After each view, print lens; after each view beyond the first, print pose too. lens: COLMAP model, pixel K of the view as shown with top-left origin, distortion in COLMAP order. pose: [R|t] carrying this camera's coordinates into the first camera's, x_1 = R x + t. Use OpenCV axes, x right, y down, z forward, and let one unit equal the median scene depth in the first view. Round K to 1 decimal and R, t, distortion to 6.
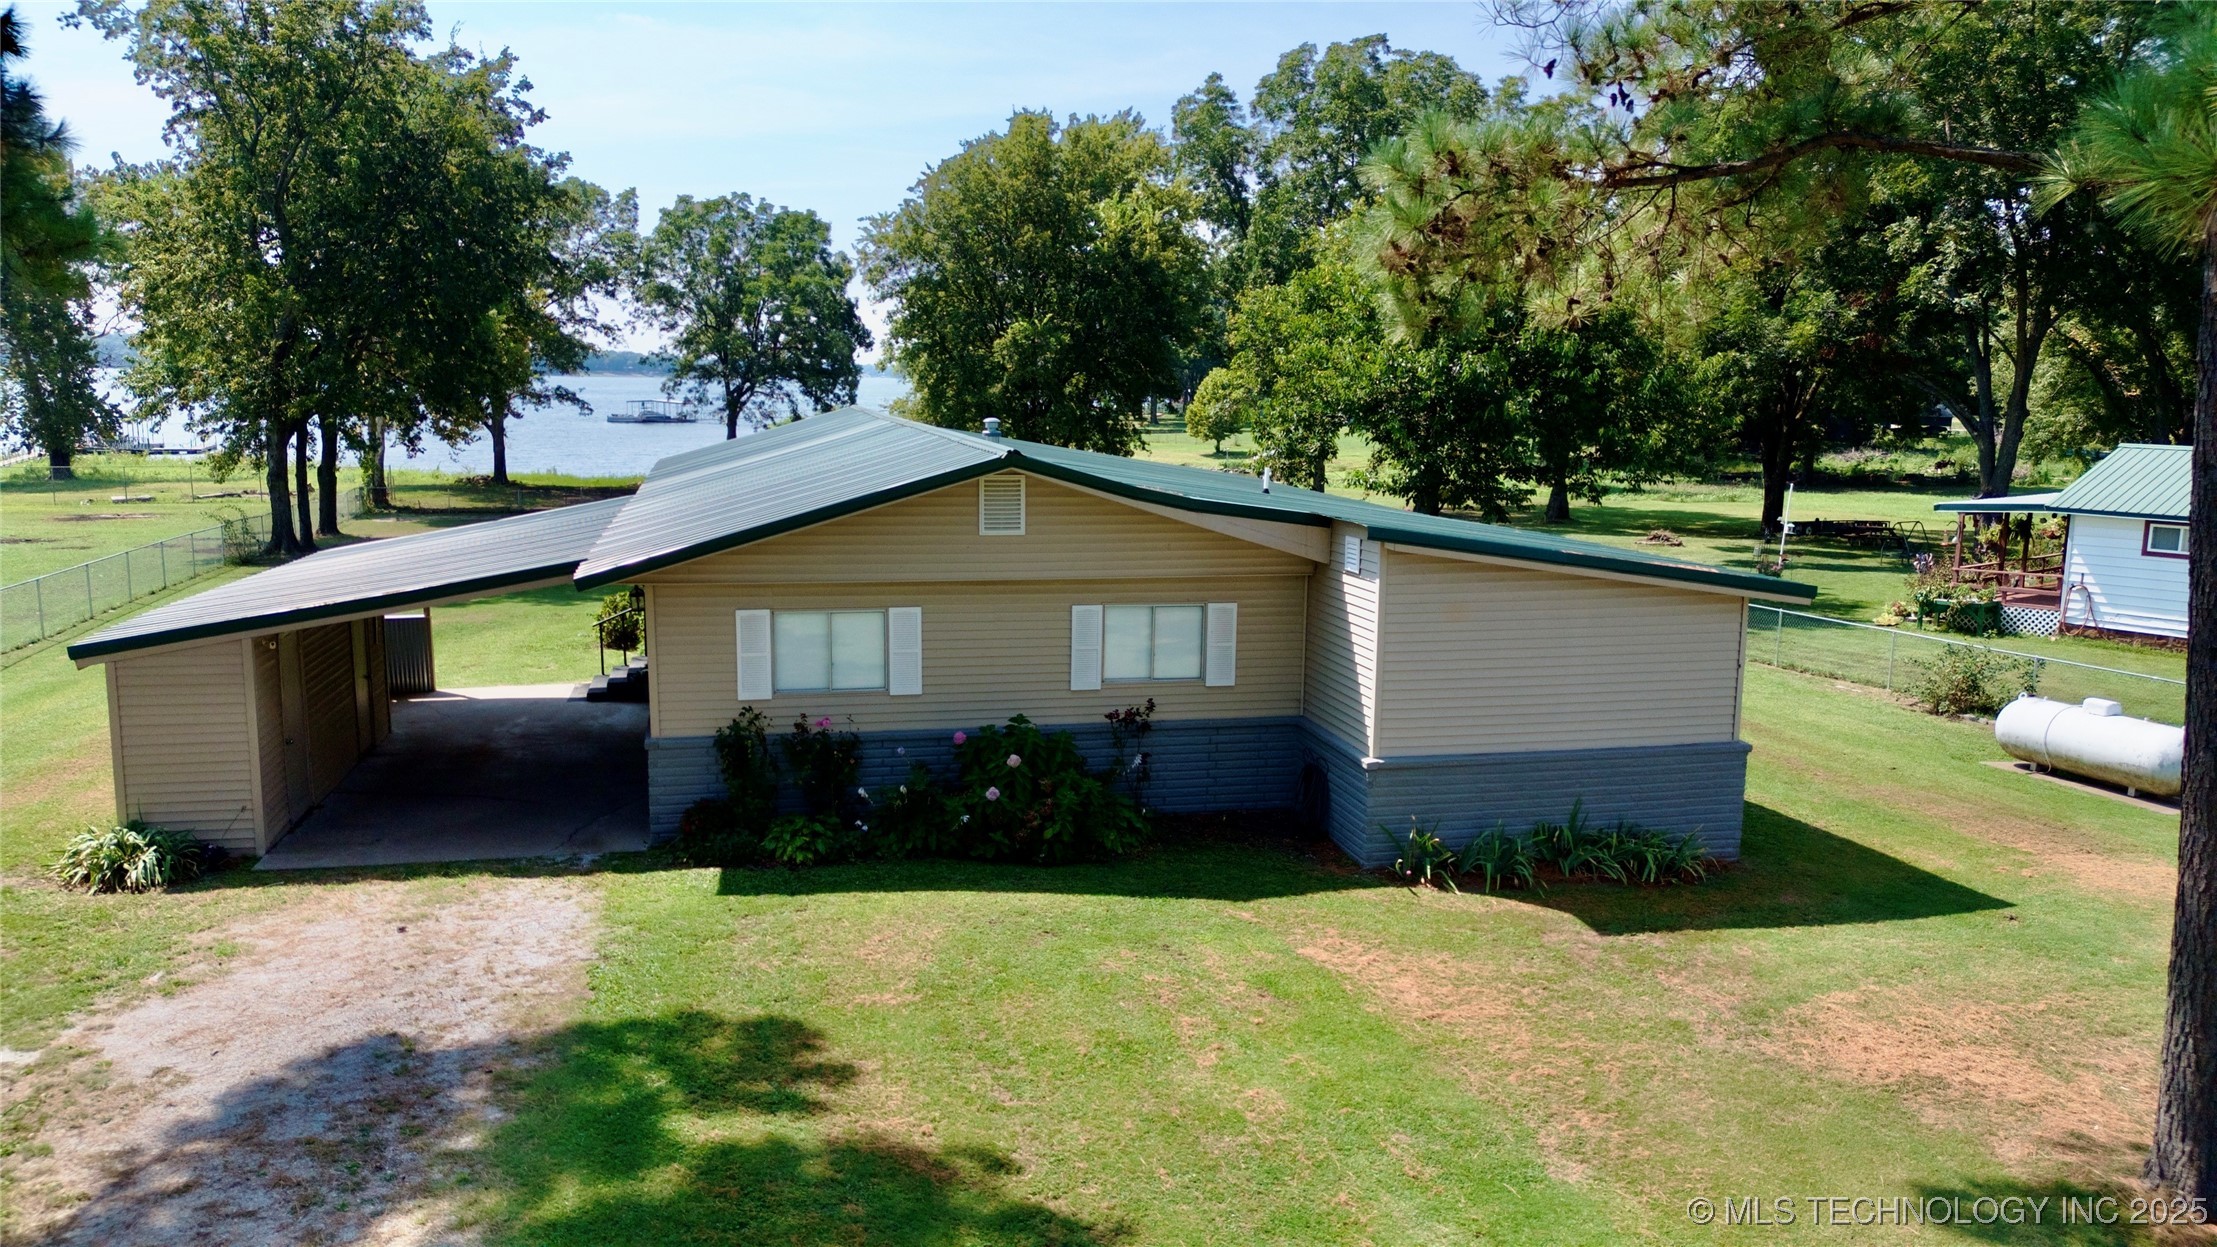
lens RADIAL K [[1549.8, 0, 1112.6], [0, 1549.8, 626.7], [0, 0, 1]] dist [0.070225, -0.062041]
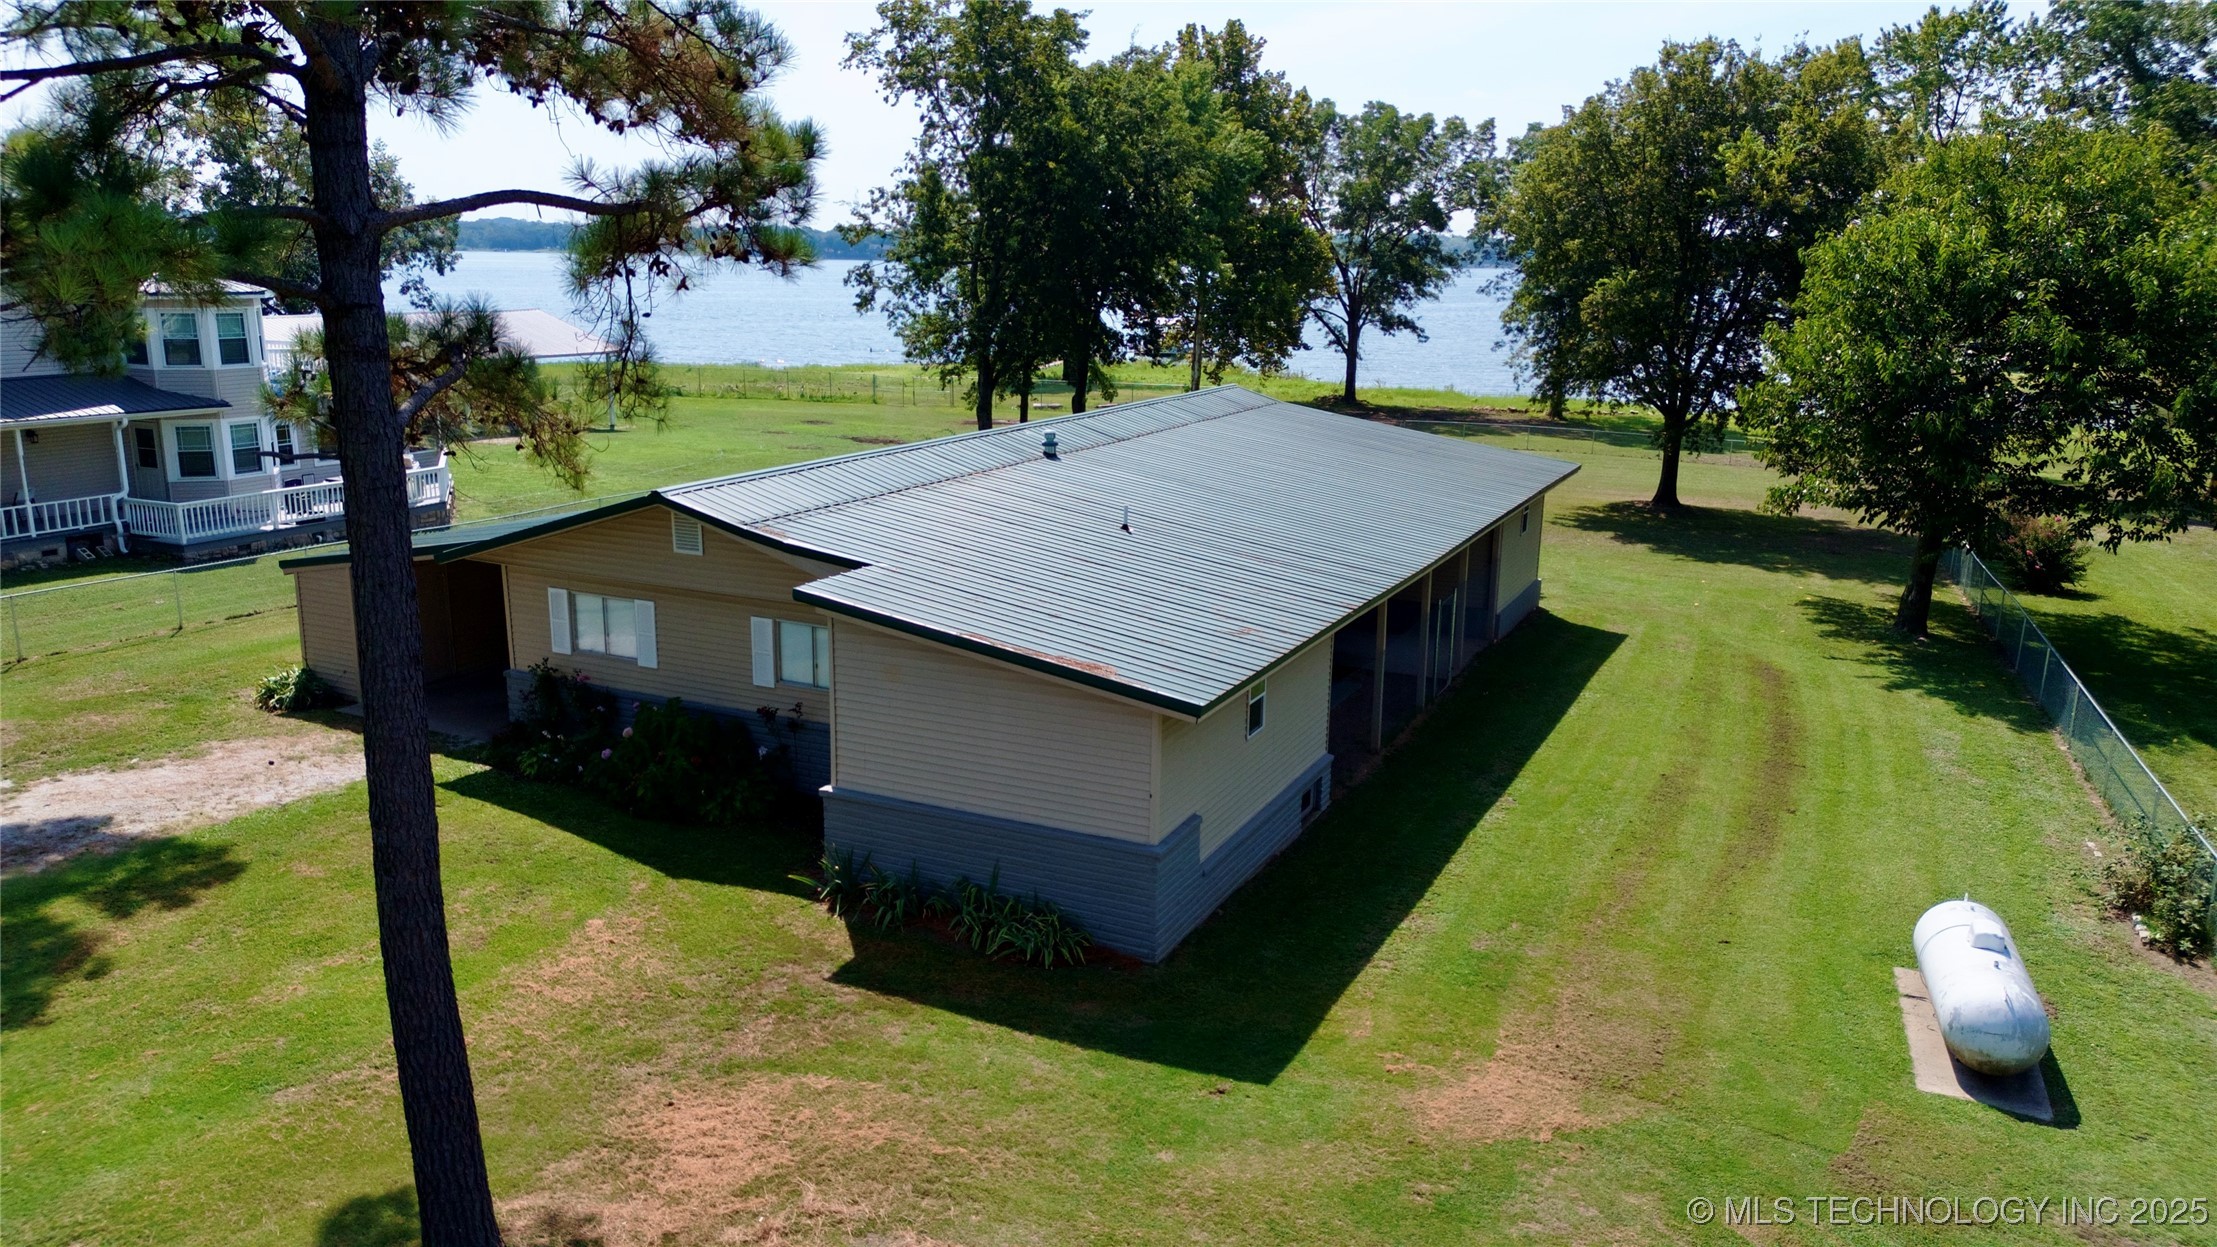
lens RADIAL K [[1549.8, 0, 1111.8], [0, 1549.8, 630.8], [0, 0, 1]] dist [0.070225, -0.062041]
pose [[0.773483, 0.145217, -0.616957, 0.999161], [-0.102464, 0.989245, 0.104385, -0.167487], [0.625480, -0.017524, 0.780044, 0.228269]]
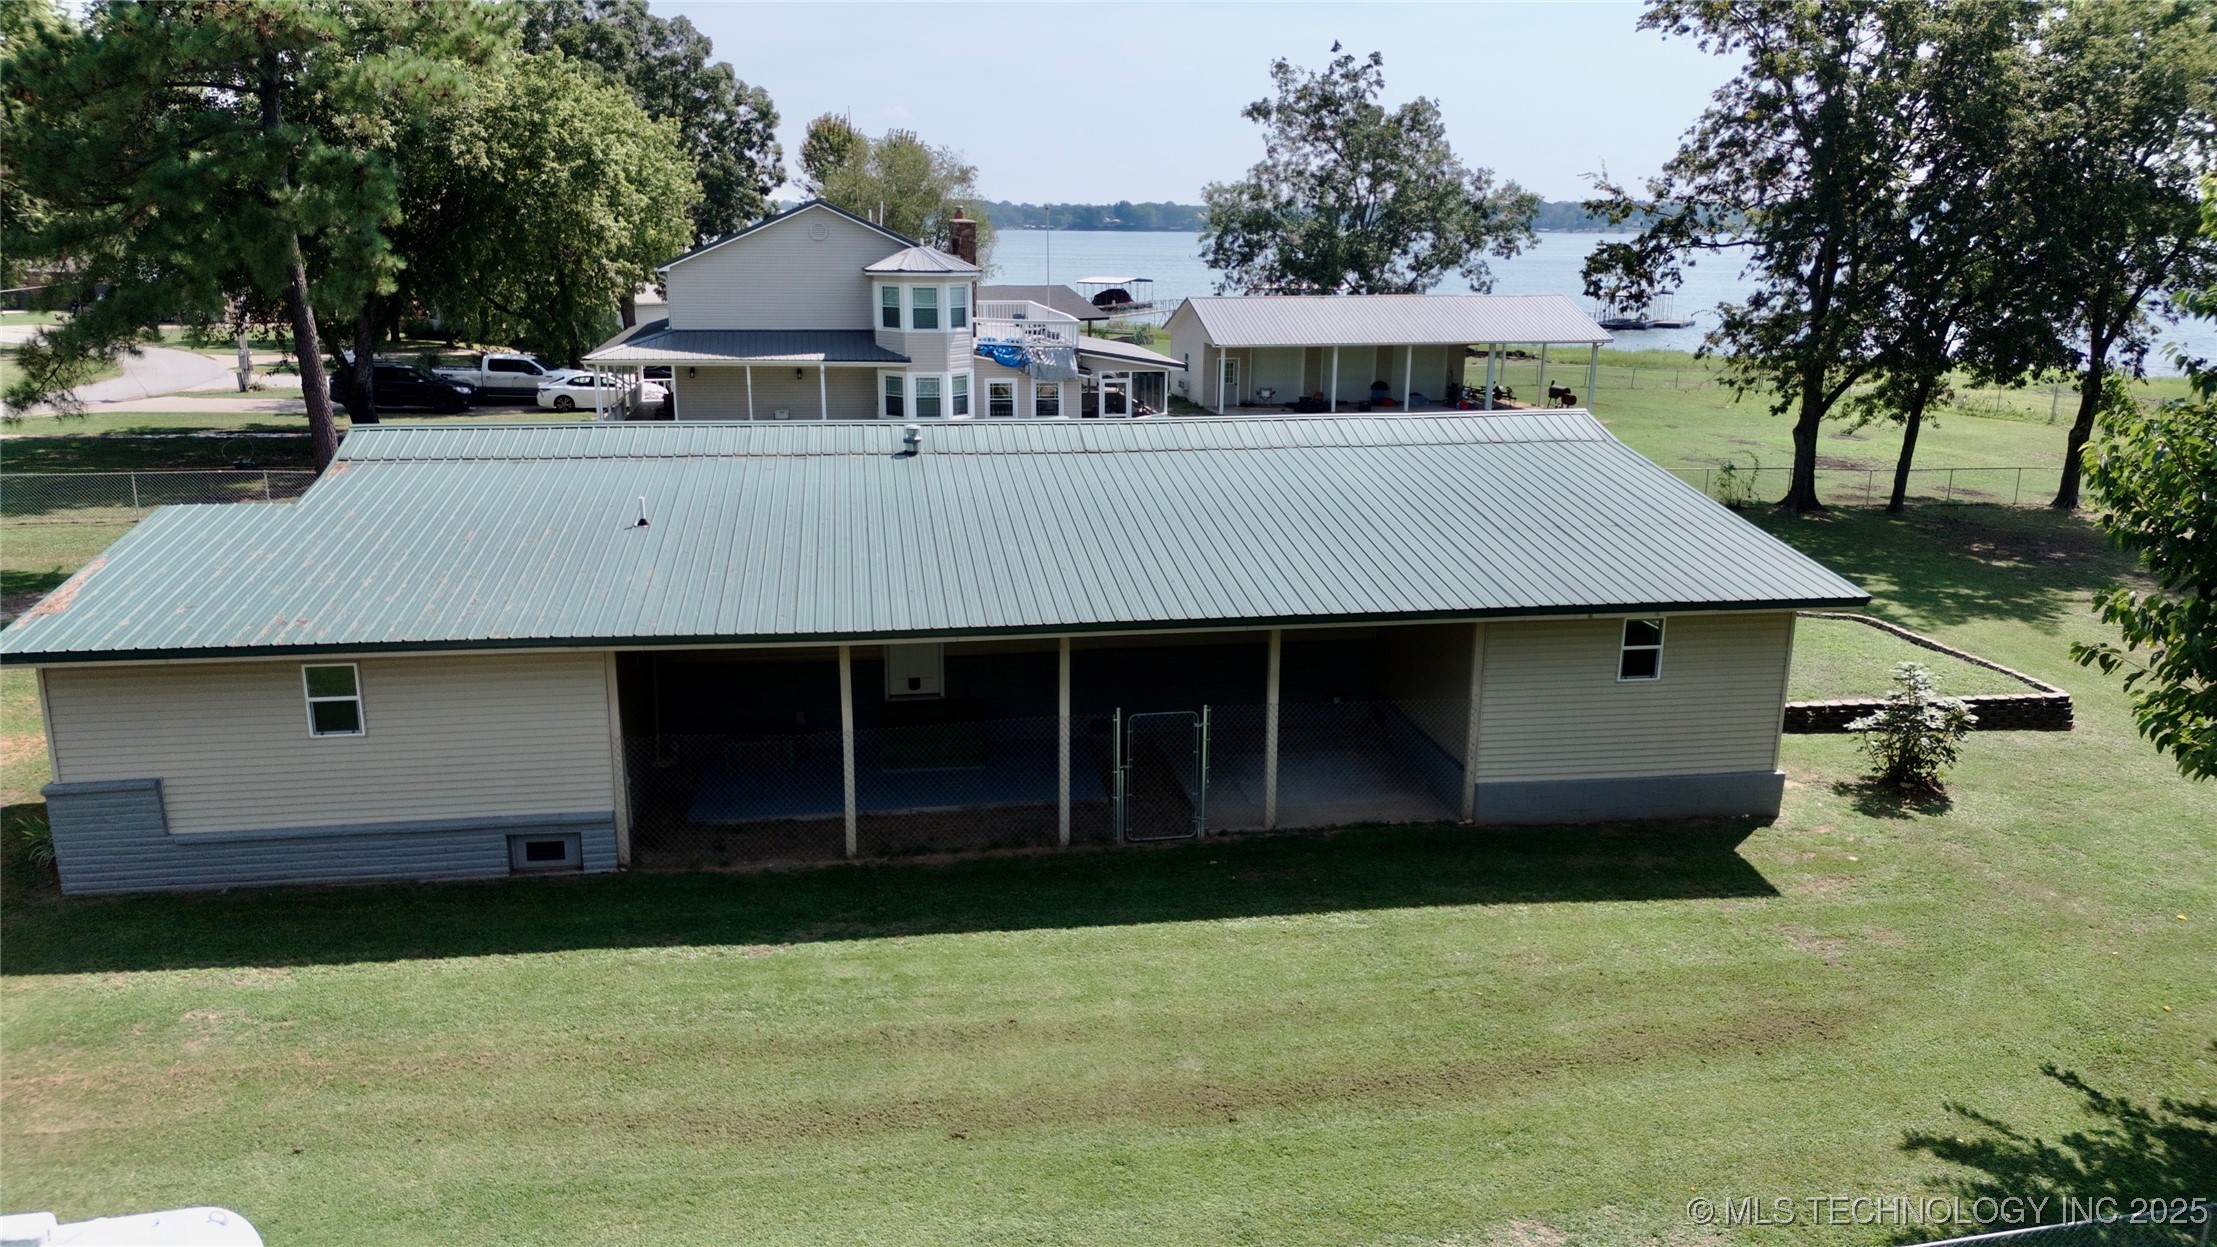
lens RADIAL K [[1549.8, 0, 1106.7], [0, 1549.8, 627.3], [0, 0, 1]] dist [0.070225, -0.062041]
pose [[-0.071461, 0.235248, -0.969305, 1.390074], [-0.170034, 0.954692, 0.244237, -0.415177], [0.982844, 0.182268, -0.028223, 1.762863]]
